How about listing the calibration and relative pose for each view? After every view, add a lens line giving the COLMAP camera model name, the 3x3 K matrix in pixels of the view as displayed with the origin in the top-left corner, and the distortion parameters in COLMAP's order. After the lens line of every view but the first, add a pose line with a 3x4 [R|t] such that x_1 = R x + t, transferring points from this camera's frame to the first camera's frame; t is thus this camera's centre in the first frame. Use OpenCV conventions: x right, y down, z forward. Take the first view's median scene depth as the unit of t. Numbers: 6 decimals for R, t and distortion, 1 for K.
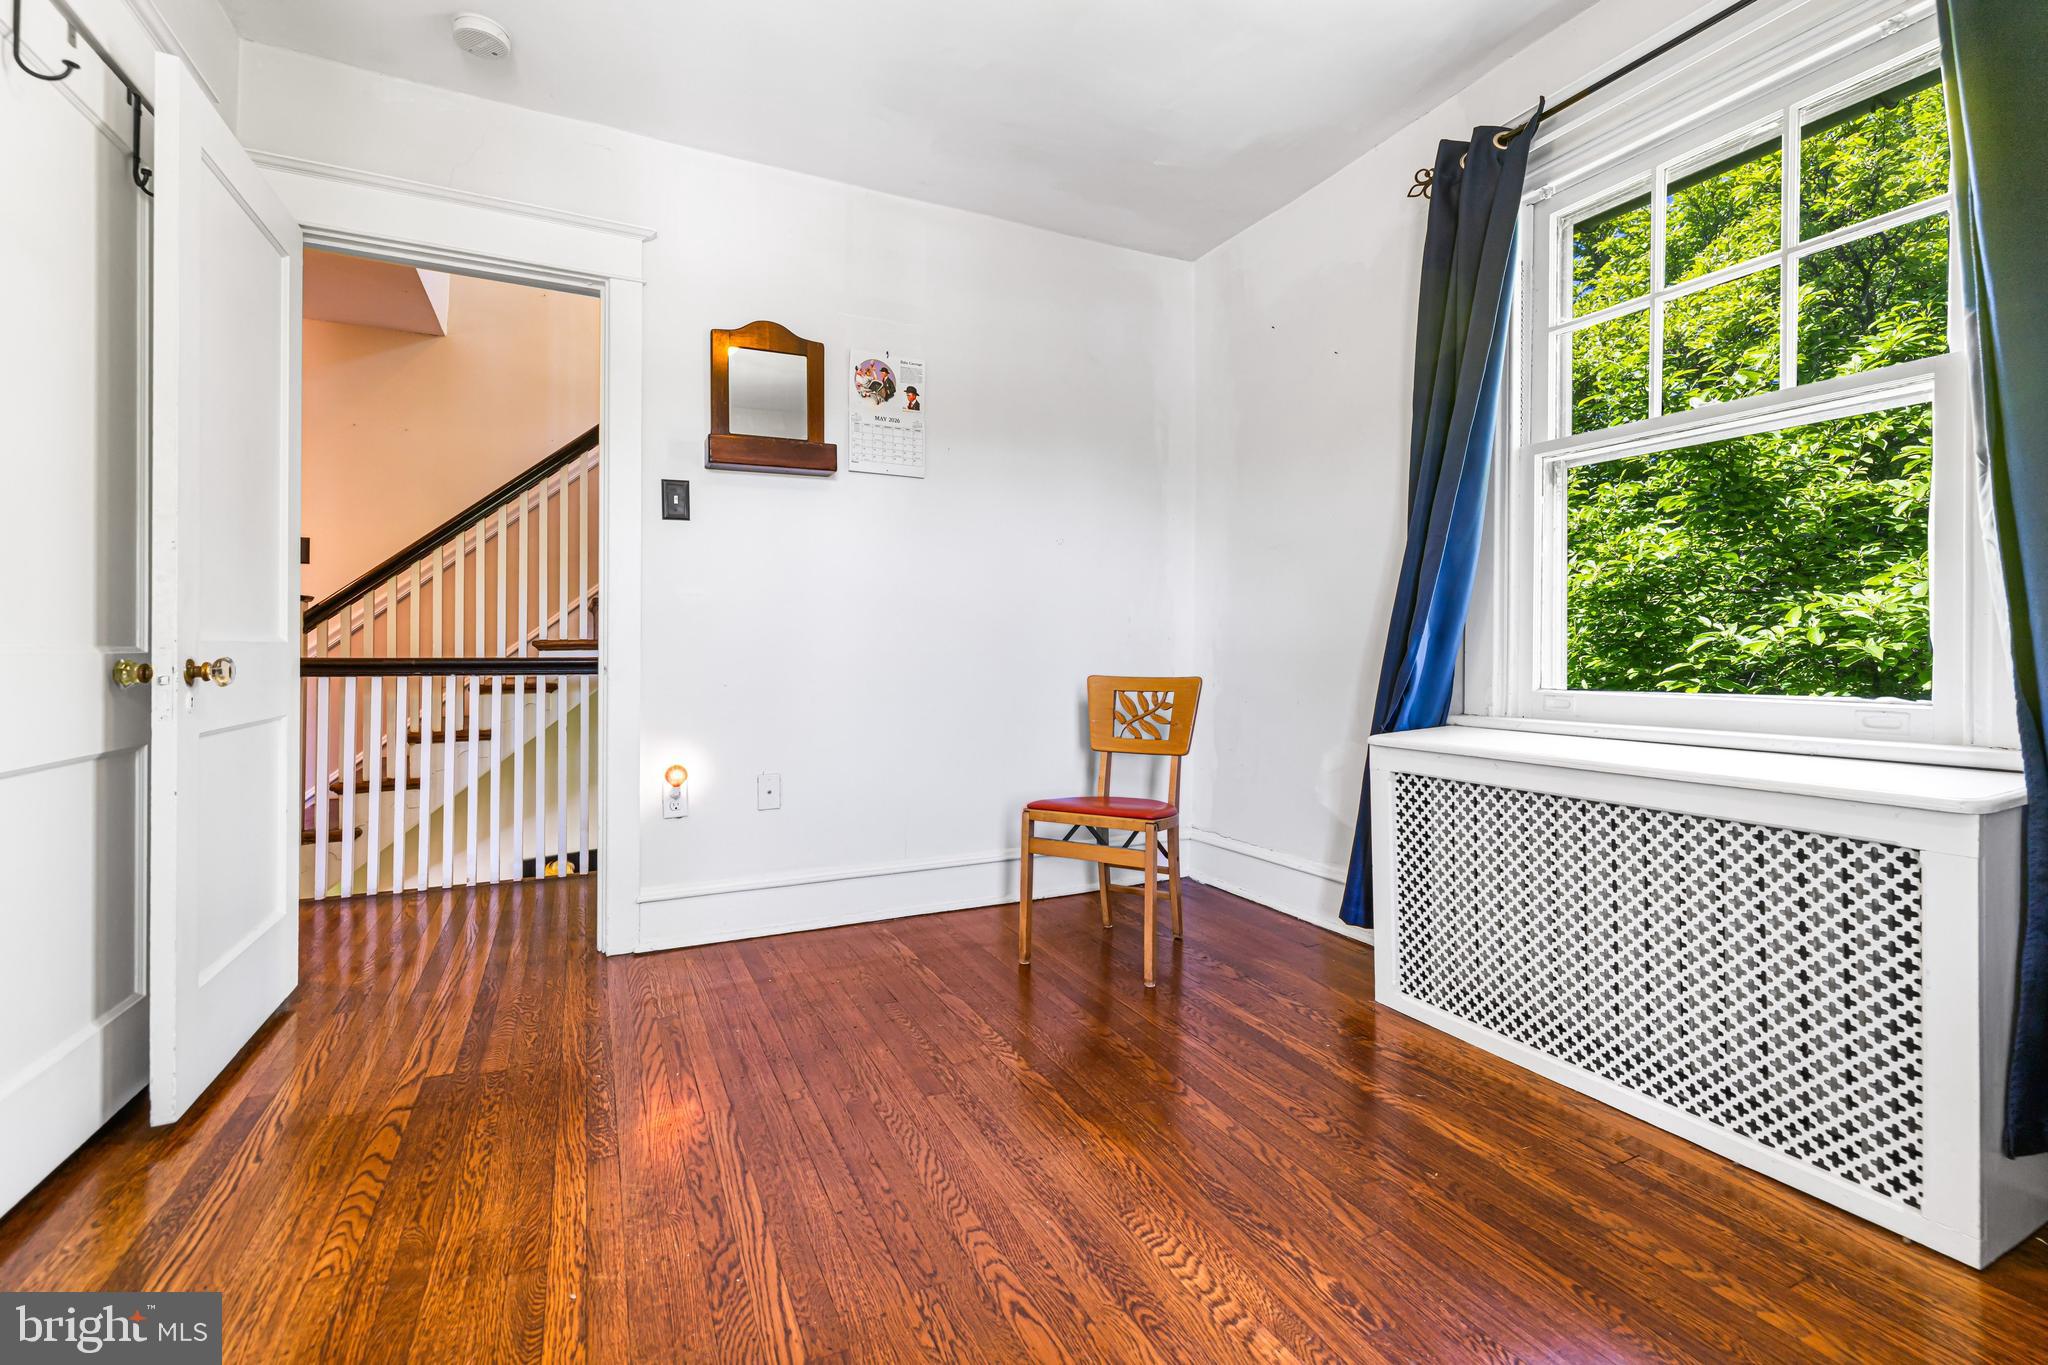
lens RADIAL K [[898.2, 0, 1018.2], [0, 898.2, 666.3], [0, 0, 1]] dist [0.001261, 0.000144]
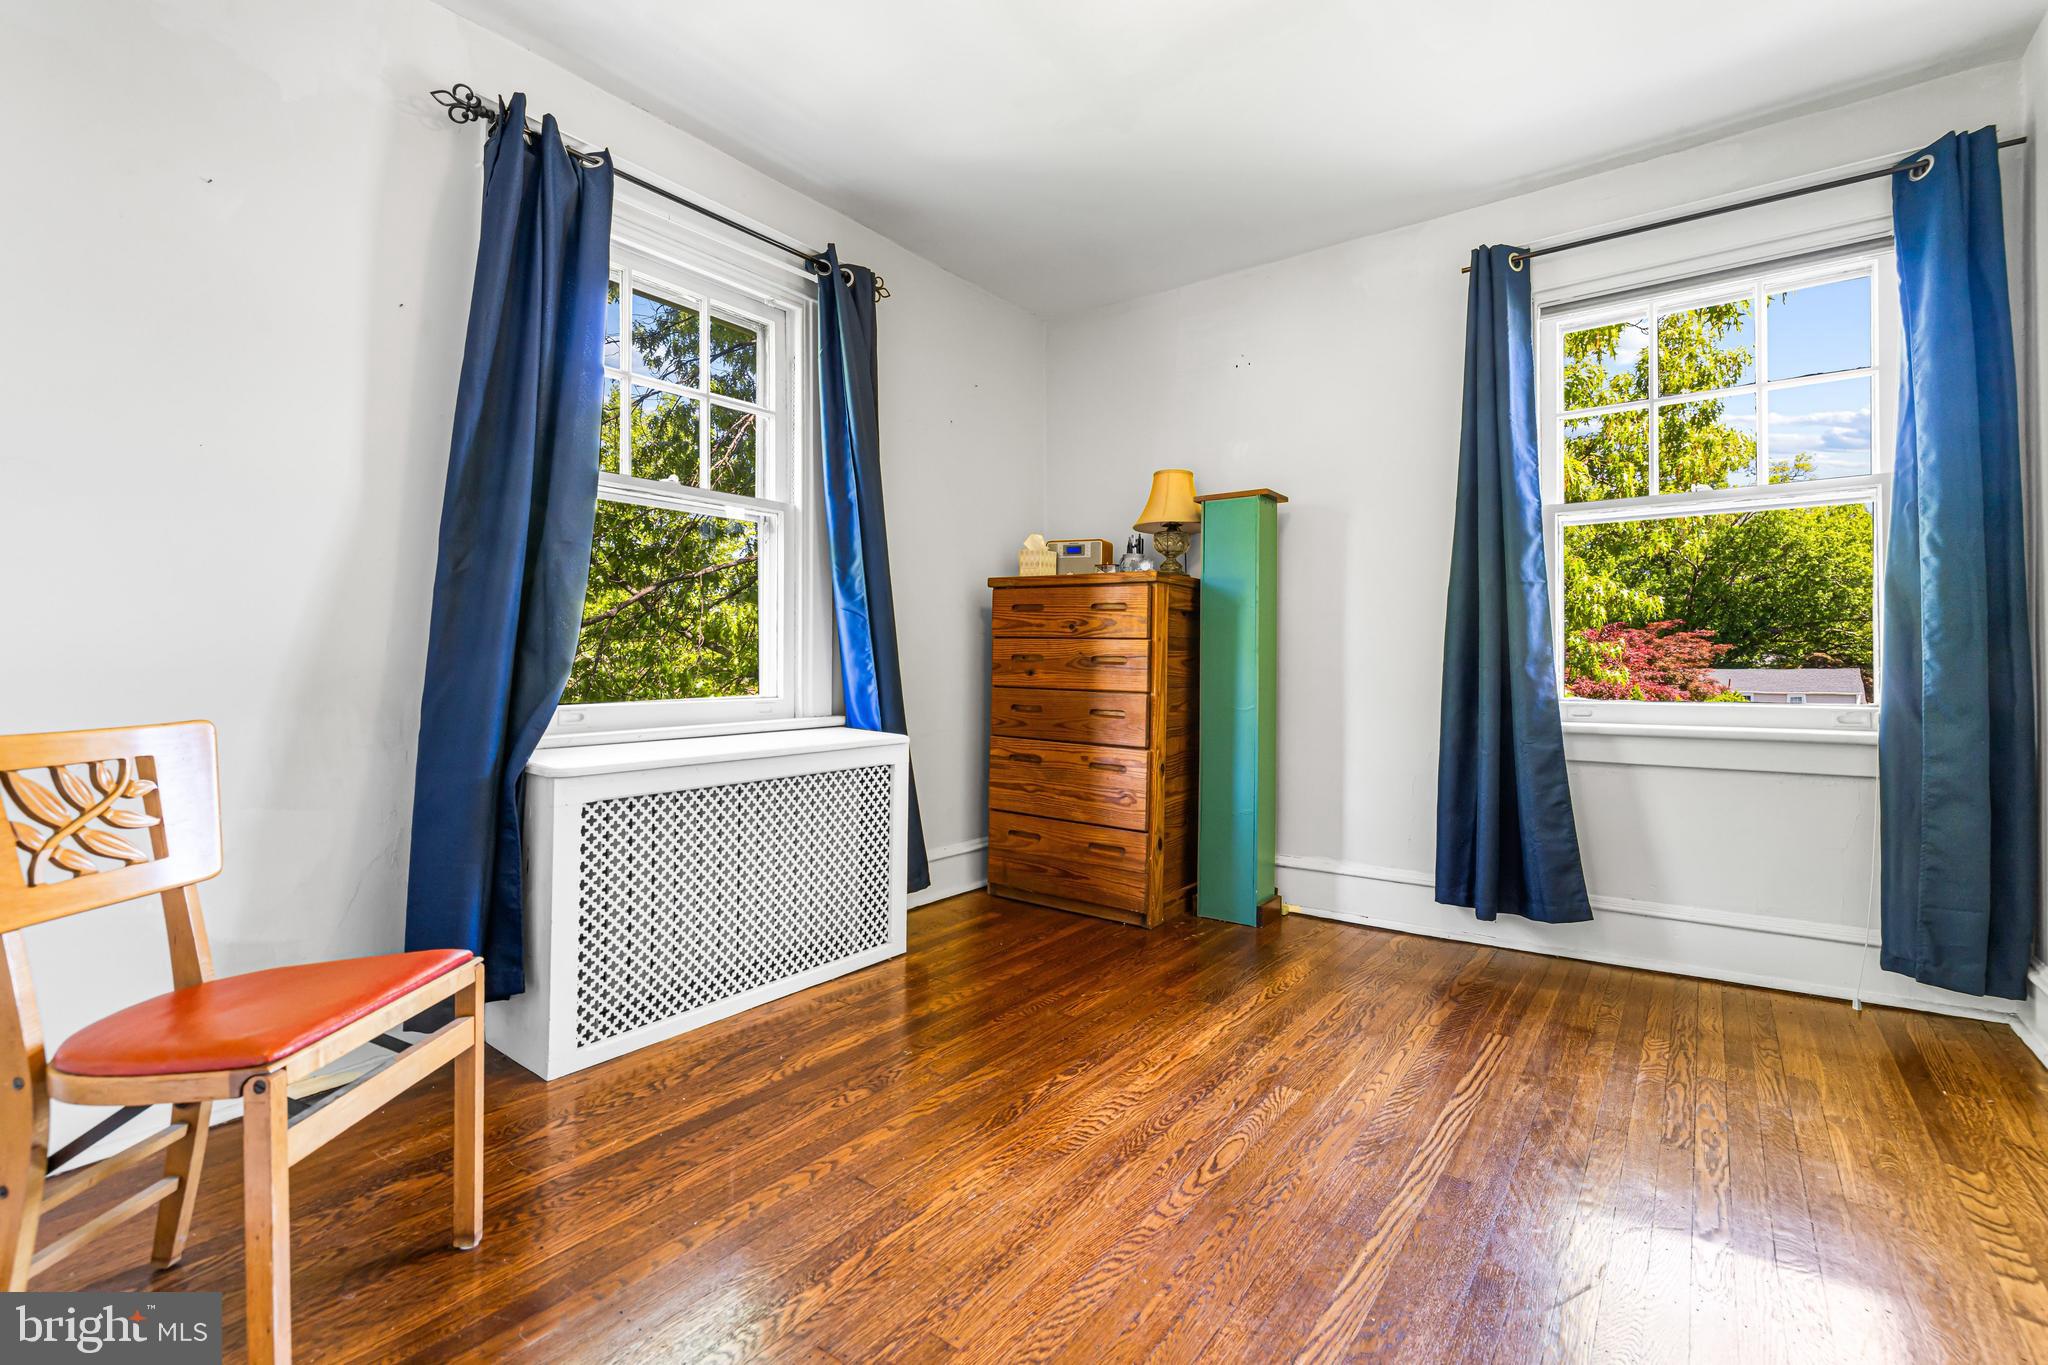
lens RADIAL K [[898.2, 0, 1018.2], [0, 898.2, 666.3], [0, 0, 1]] dist [0.001261, 0.000144]
pose [[-0.460612, -0.001296, 0.887600, -0.796983], [0.009567, 0.999934, 0.006425, -0.026142], [-0.887550, 0.011451, -0.460569, 1.423298]]
